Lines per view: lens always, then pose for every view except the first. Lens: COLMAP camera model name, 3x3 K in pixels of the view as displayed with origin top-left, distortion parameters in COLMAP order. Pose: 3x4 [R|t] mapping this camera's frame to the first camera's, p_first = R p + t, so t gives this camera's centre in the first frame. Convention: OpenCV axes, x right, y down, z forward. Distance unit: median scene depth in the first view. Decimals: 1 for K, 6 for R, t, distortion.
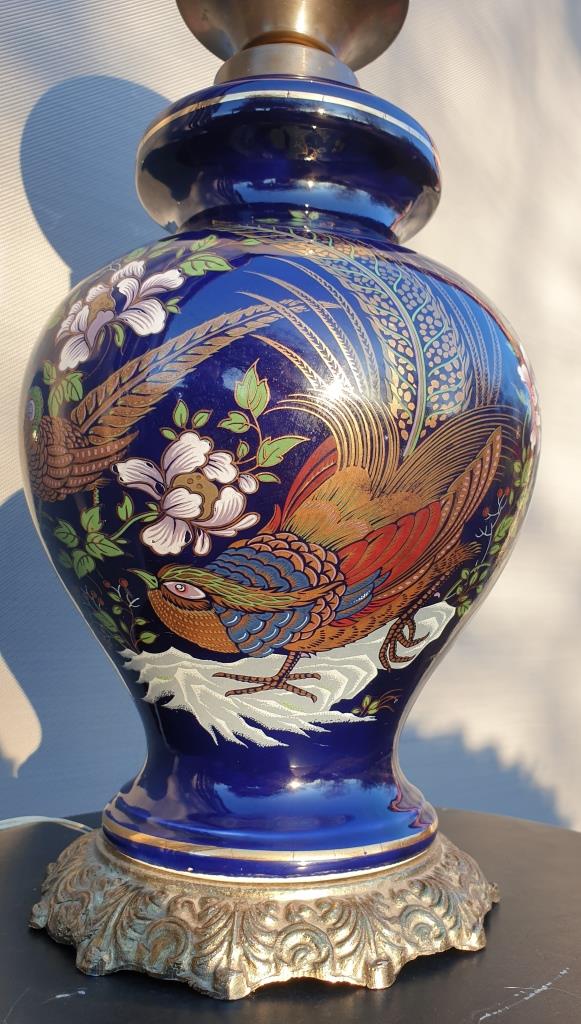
lens RADIAL K [[790.2, 0, 317.7], [0, 790.2, 529.7], [0, 0, 1]] dist [0.119698, -0.001522]
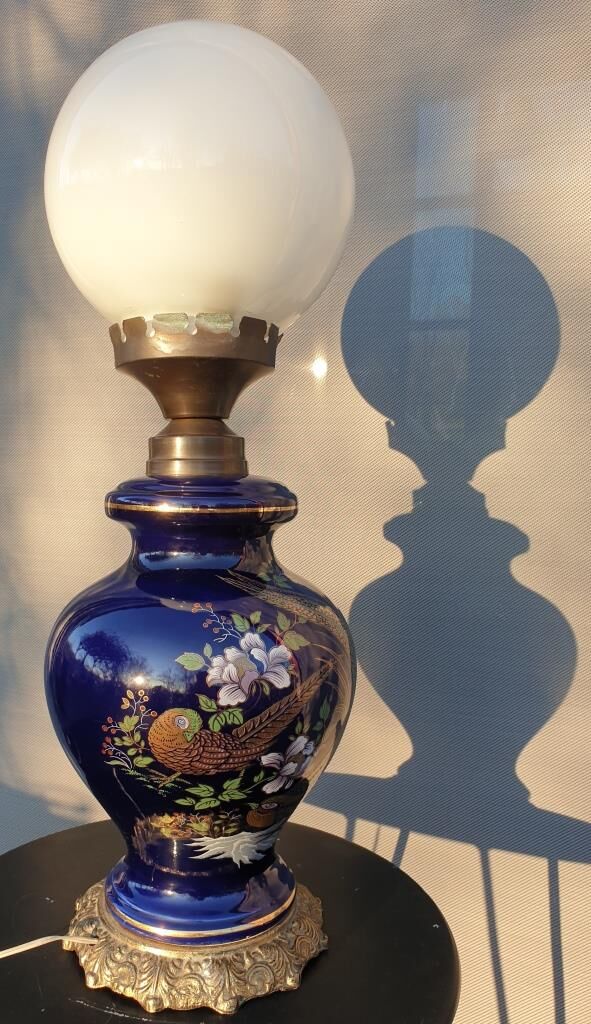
lens RADIAL K [[791.2, 0, 246.2], [0, 791.2, 496.9], [0, 0, 1]] dist [0.054943, -0.412098]
pose [[0.637984, -0.040151, 0.769002, -1.648195], [-0.068109, 0.991784, 0.108288, -0.867471], [-0.767031, -0.121462, 0.630008, -0.051276]]
